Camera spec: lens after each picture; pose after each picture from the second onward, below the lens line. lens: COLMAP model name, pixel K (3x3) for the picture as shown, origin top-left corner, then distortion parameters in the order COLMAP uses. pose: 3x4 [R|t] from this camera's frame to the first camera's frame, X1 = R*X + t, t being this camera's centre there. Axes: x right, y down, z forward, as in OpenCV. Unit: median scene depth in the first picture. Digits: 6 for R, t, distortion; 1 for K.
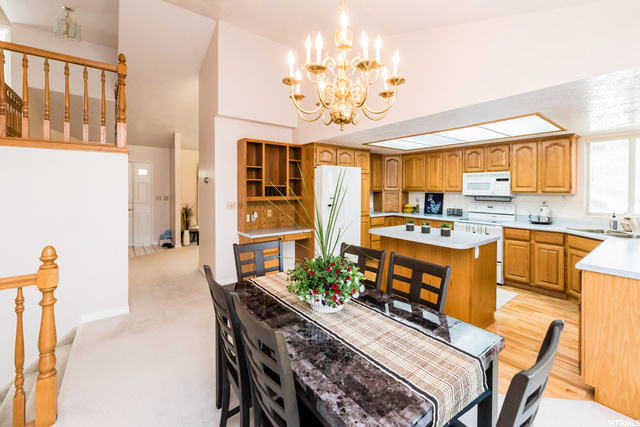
lens RADIAL K [[273.8, 0, 321.2], [0, 273.8, 189.3], [0, 0, 1]] dist [0.001424, -0.000334]
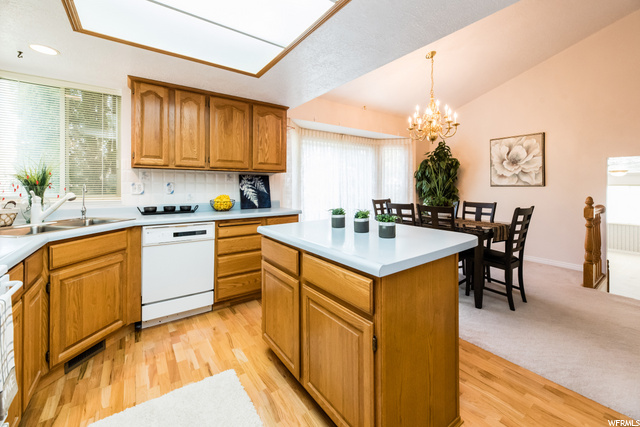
lens RADIAL K [[273.8, 0, 321.0], [0, 273.8, 185.4], [0, 0, 1]] dist [0.001424, -0.000334]
pose [[-0.998930, -0.001949, 0.046199, 0.341119], [-0.001814, 0.999994, 0.002981, 0.050762], [-0.046205, 0.002894, -0.998928, 1.183442]]
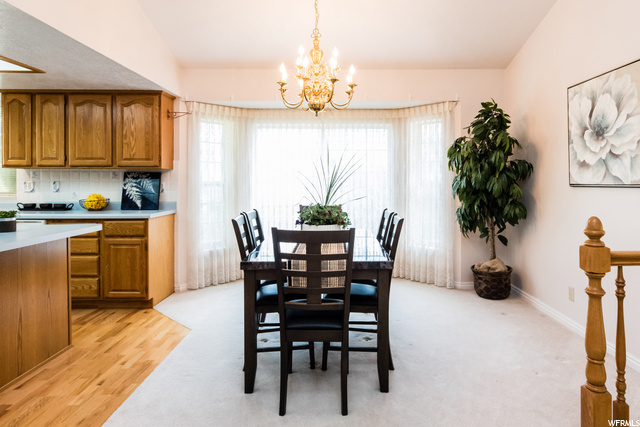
lens RADIAL K [[368.6, 0, 329.7], [0, 368.6, 180.9], [0, 0, 1]] dist [0.006375, -0.001489]
pose [[-0.797621, -0.002477, 0.603153, -0.408053], [0.001219, 0.999983, 0.005720, 0.041146], [-0.603157, 0.005298, -0.797605, 0.859531]]
